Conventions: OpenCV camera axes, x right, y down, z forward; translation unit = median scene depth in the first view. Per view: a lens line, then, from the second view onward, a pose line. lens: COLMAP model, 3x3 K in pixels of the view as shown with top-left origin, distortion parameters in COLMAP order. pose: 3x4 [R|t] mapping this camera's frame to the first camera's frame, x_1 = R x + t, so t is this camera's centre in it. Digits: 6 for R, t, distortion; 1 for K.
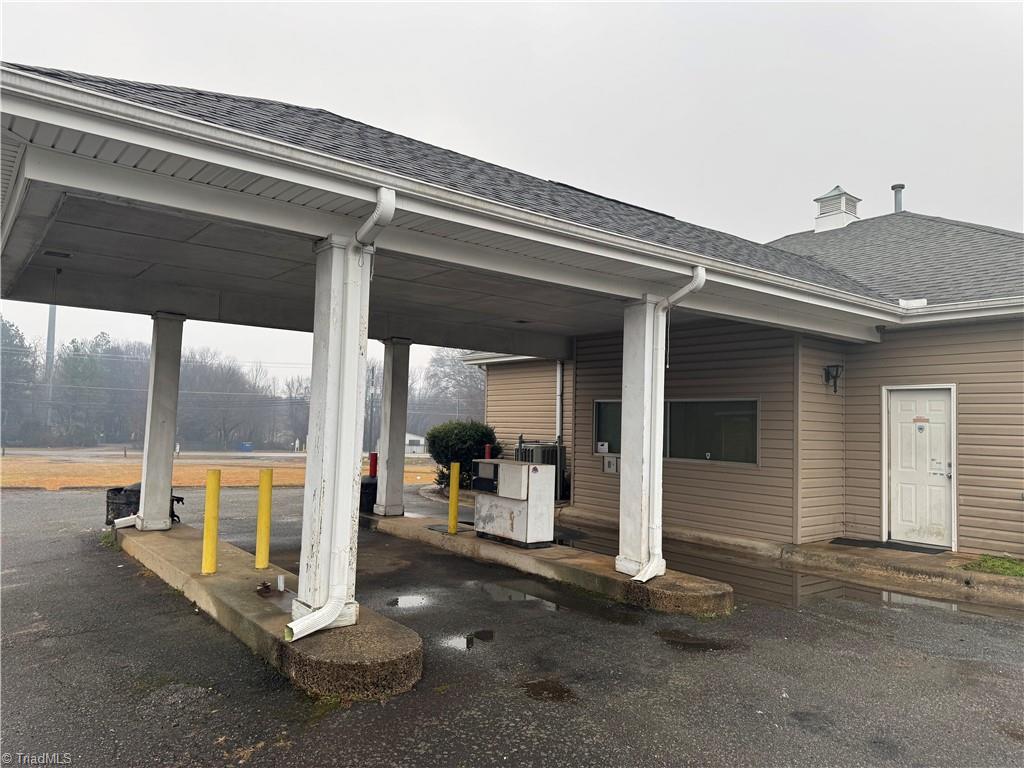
lens RADIAL K [[712.2, 0, 512.0], [0, 712.2, 384.0], [0, 0, 1]] dist [0.051899, -0.002249]
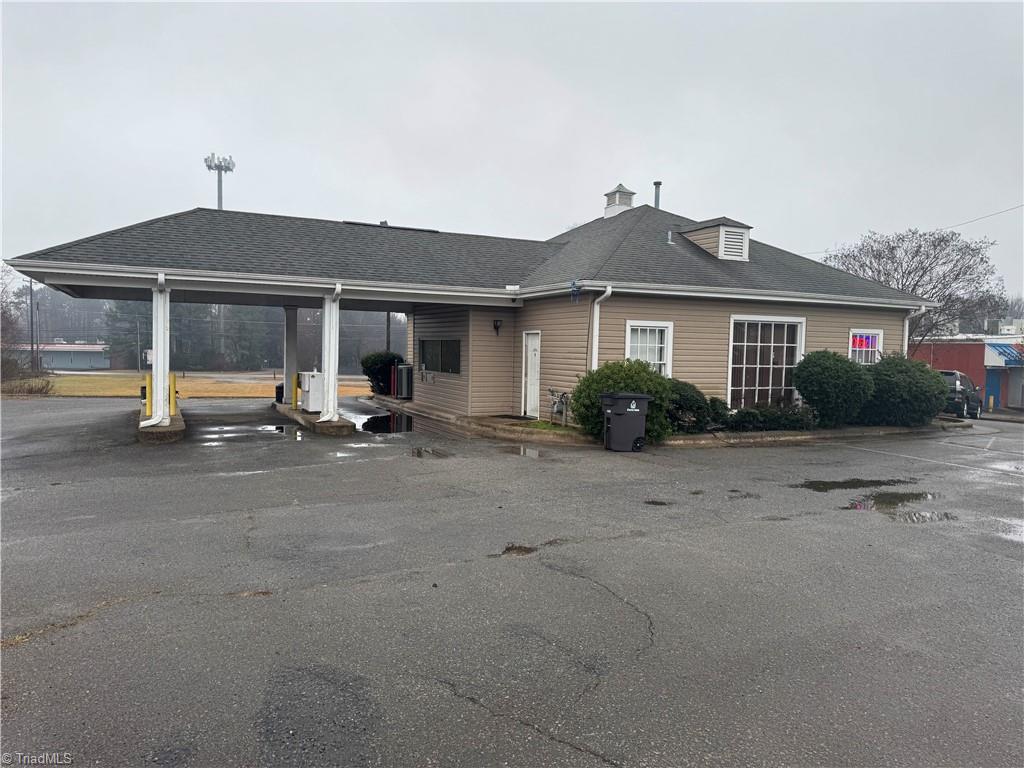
lens RADIAL K [[712.2, 0, 512.0], [0, 712.2, 384.0], [0, 0, 1]] dist [0.051899, -0.002249]
pose [[0.978926, 0.000491, -0.204214, 0.545356], [0.020929, 0.994491, 0.102713, -0.031384], [0.203140, -0.104822, 0.973523, -0.478217]]
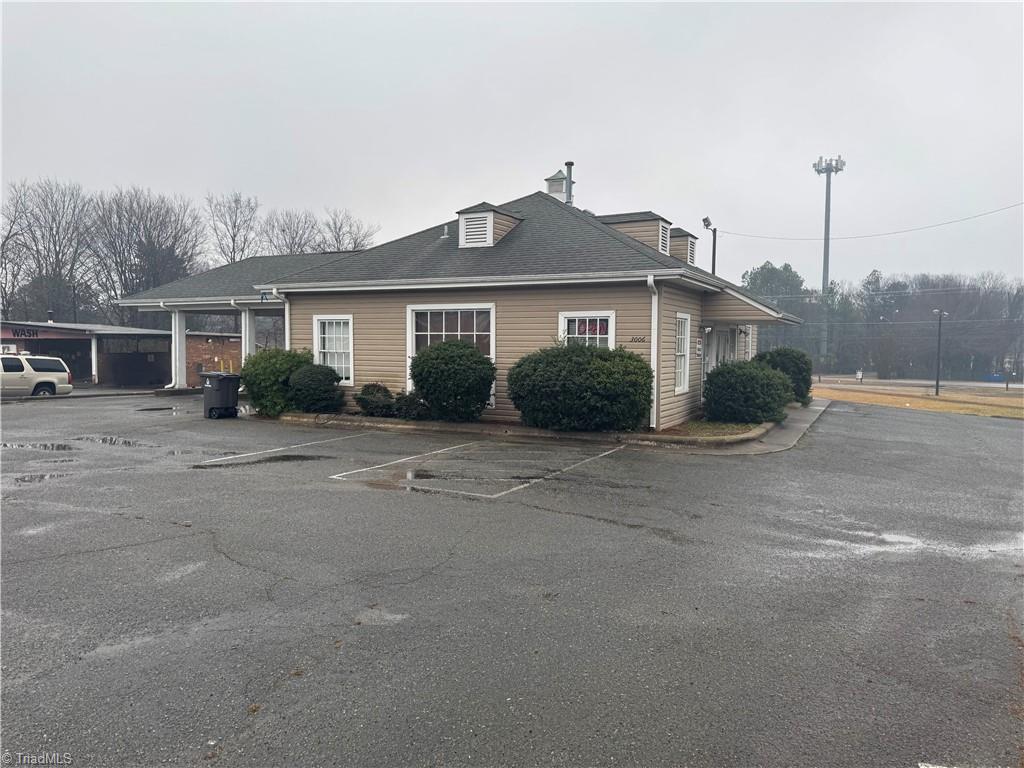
lens RADIAL K [[712.2, 0, 512.0], [0, 712.2, 384.0], [0, 0, 1]] dist [0.051899, -0.002249]
pose [[0.431110, 0.026888, -0.901899, 1.702555], [0.057724, 0.996686, 0.057306, 0.049549], [0.900451, -0.076767, 0.428130, 0.306142]]
